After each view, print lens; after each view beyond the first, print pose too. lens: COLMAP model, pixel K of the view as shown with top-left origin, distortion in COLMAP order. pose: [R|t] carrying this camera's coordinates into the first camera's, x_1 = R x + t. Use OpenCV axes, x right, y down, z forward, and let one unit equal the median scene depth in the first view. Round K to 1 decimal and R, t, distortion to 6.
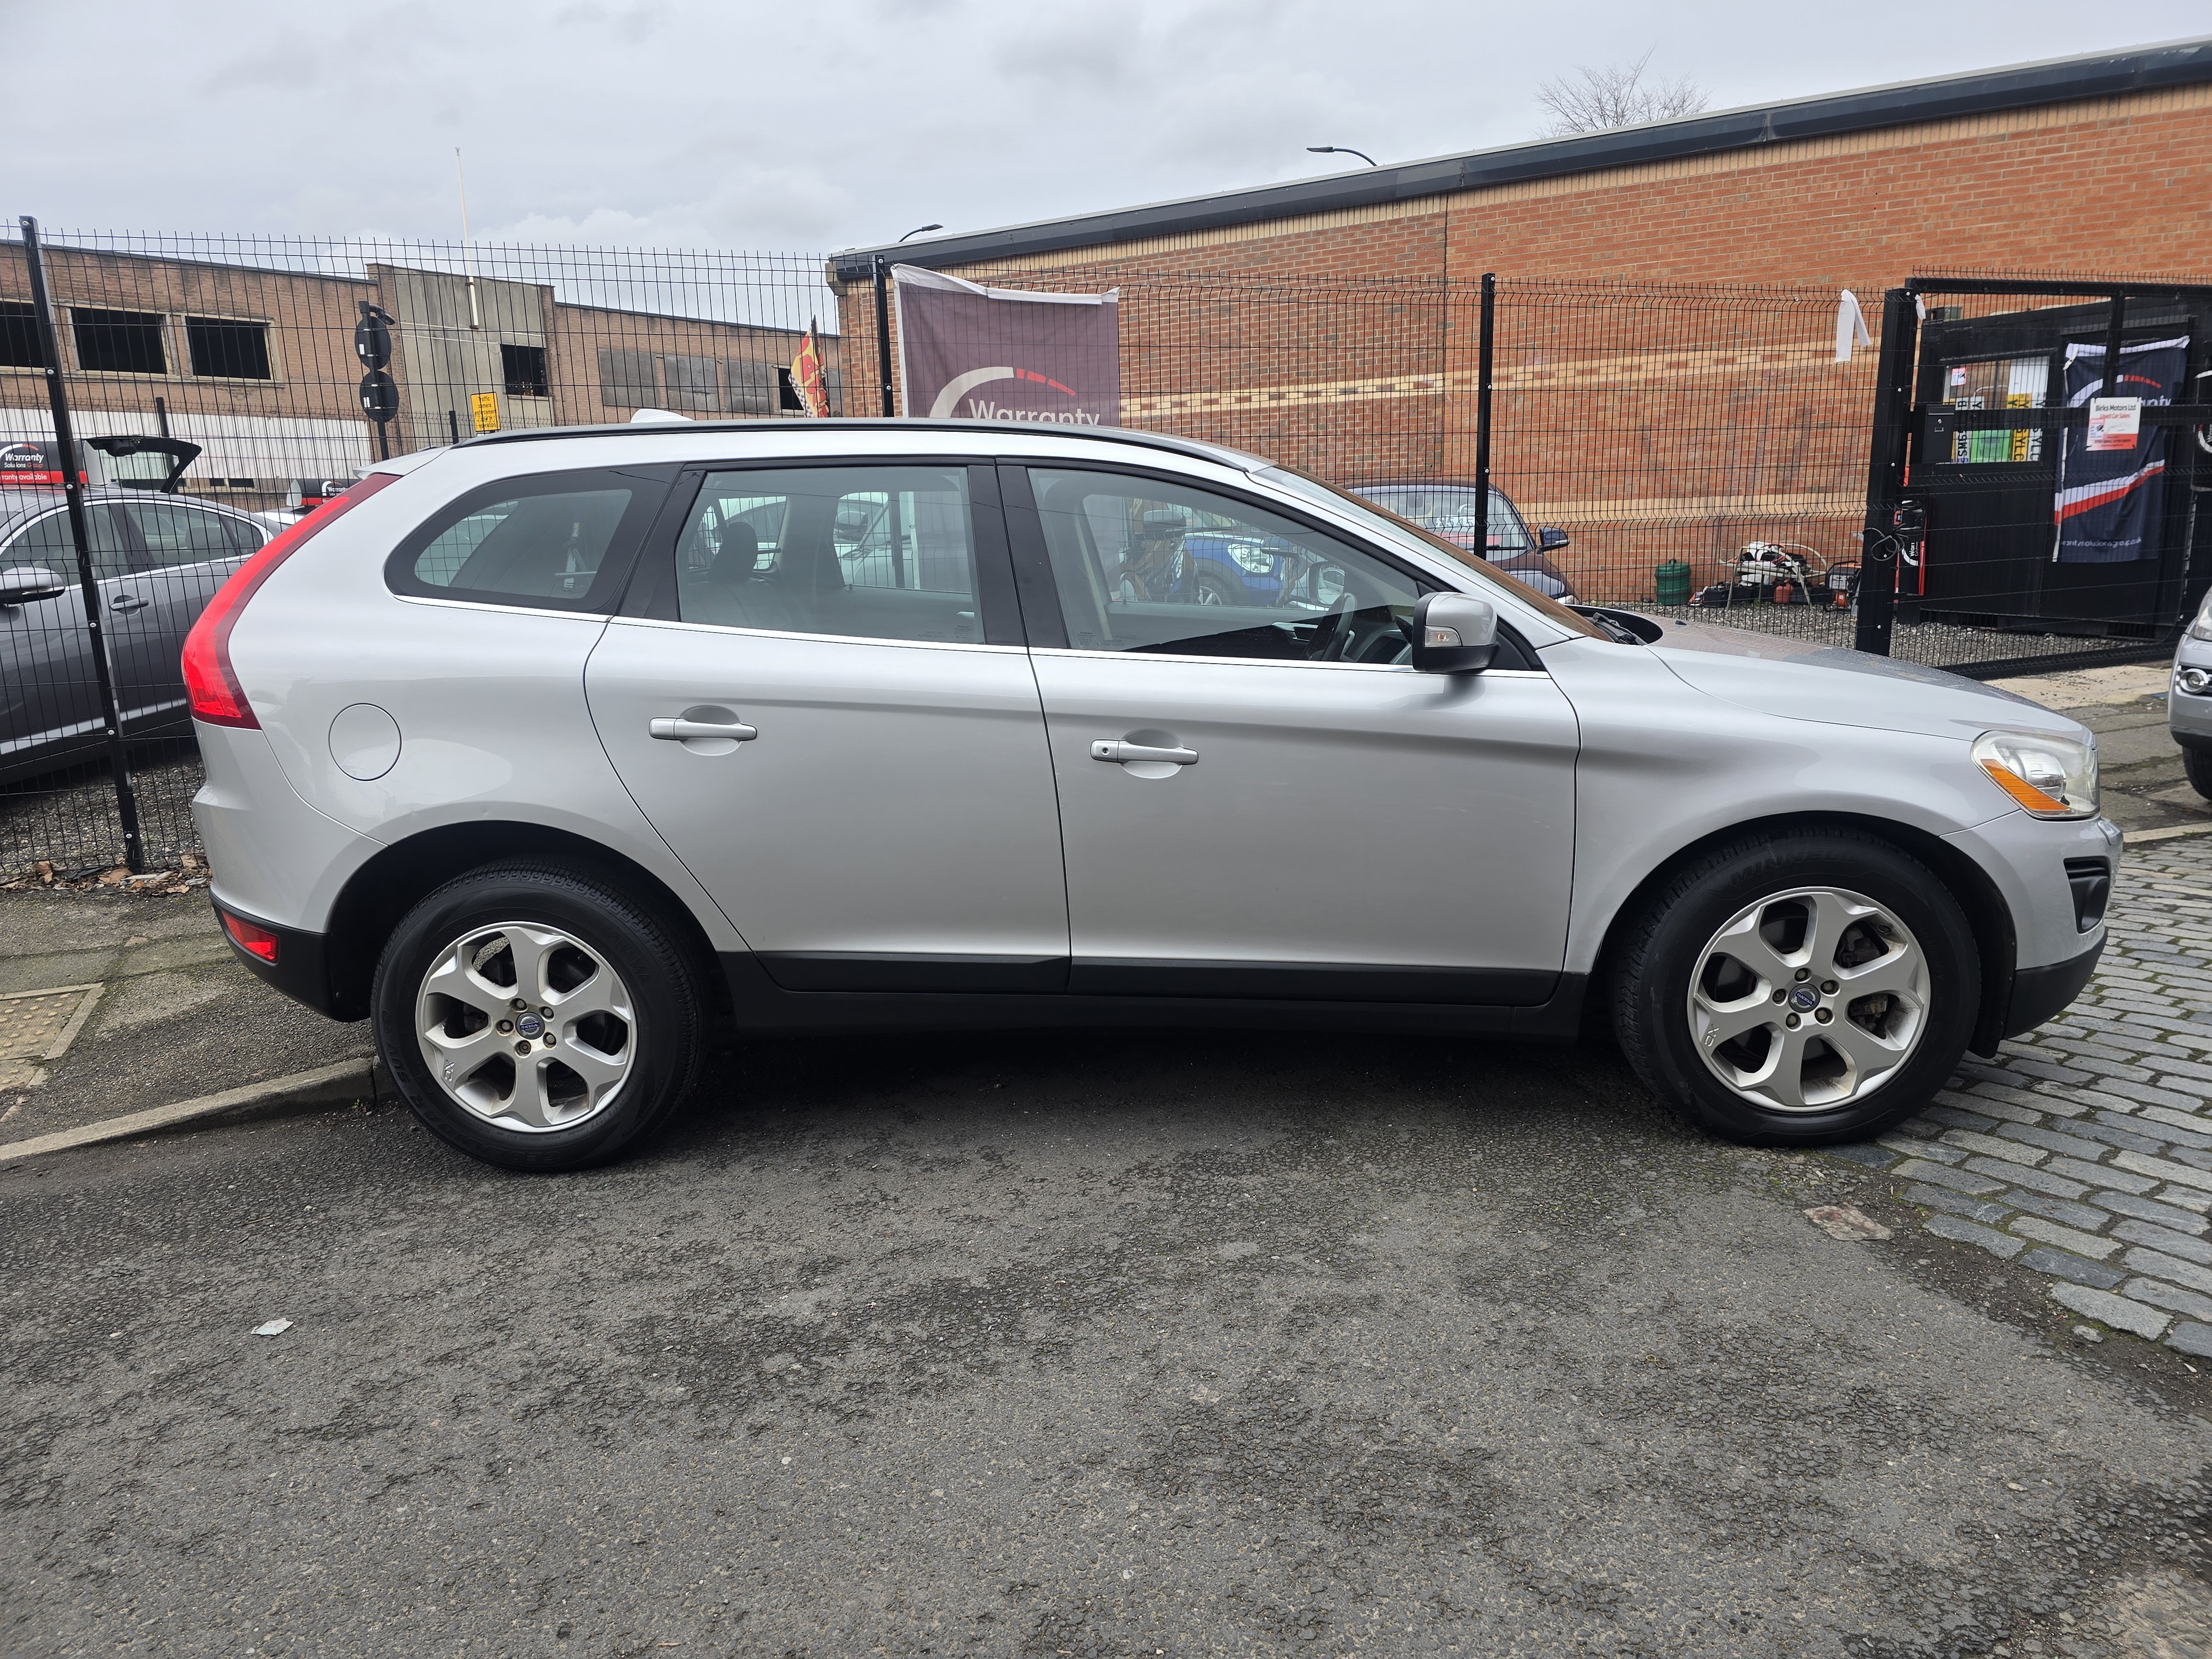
lens RADIAL K [[1557.1, 0, 1086.4], [0, 1557.1, 820.2], [0, 0, 1]] dist [0.087961, -0.089573]
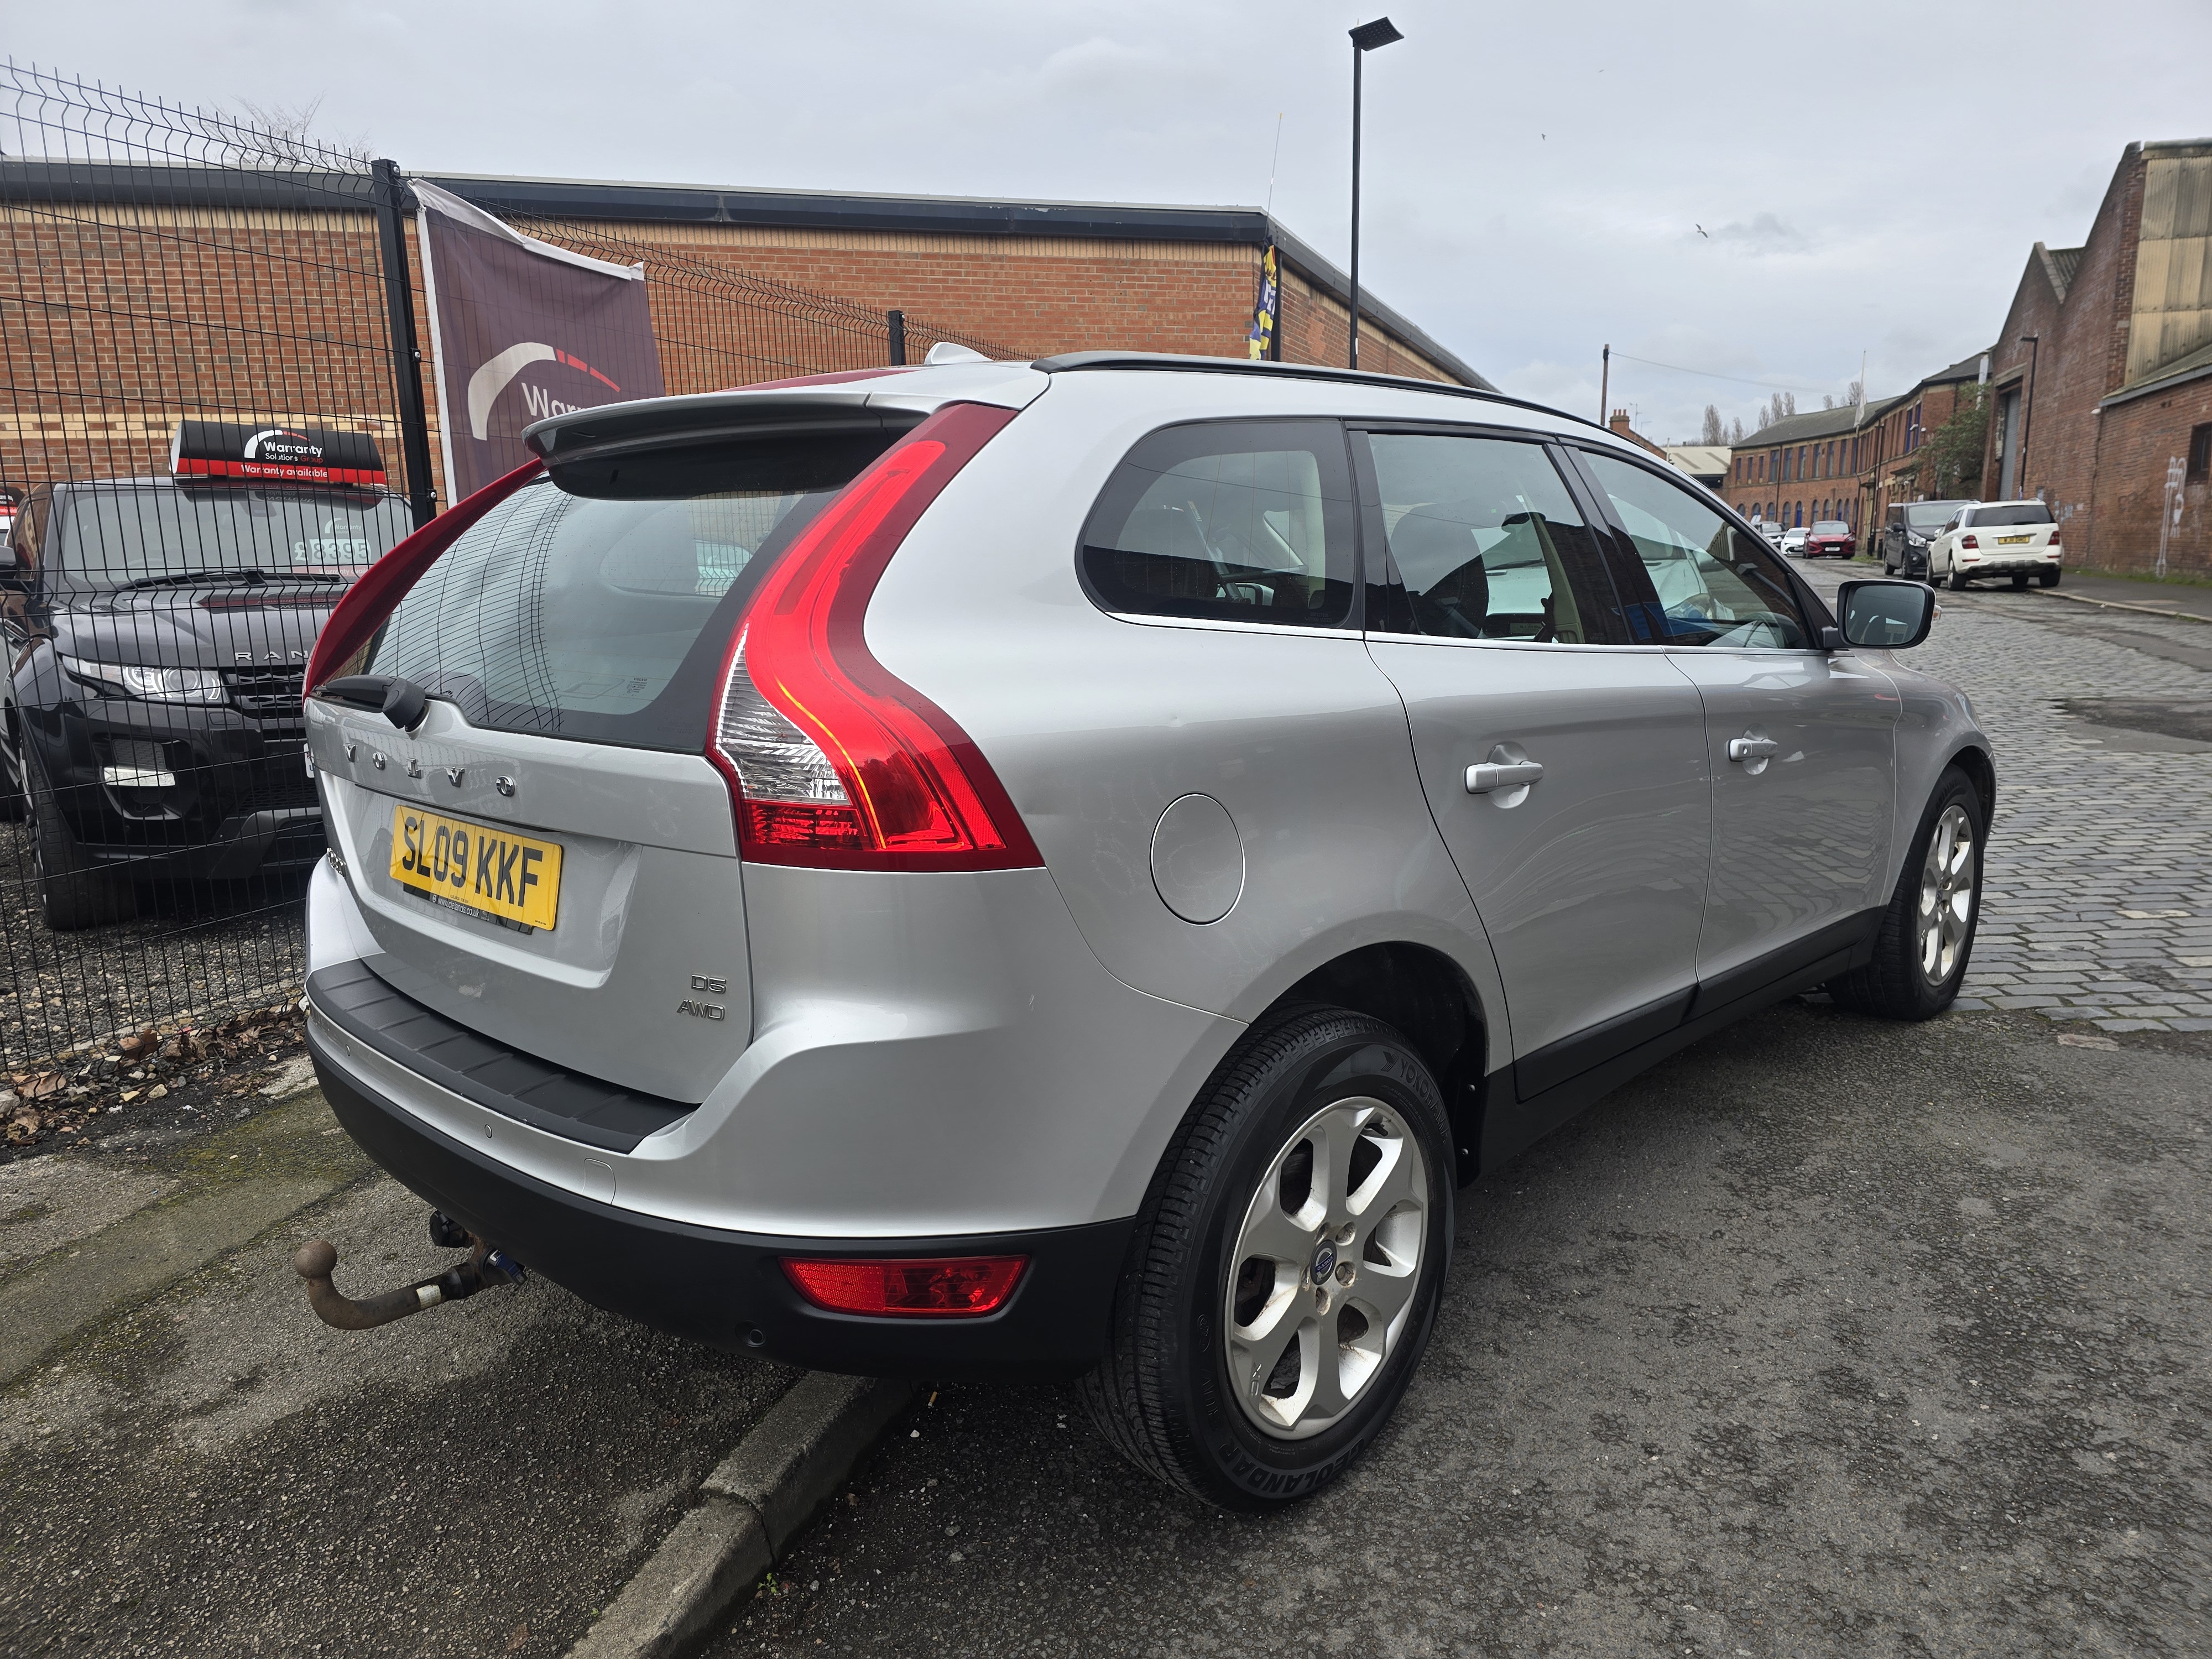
lens RADIAL K [[1557.1, 0, 1086.4], [0, 1557.1, 820.2], [0, 0, 1]] dist [0.087961, -0.089573]
pose [[0.629724, -0.118997, 0.767651, -0.494369], [0.157391, 0.987247, 0.023926, -0.045061], [-0.760708, 0.105754, 0.640422, 0.353084]]
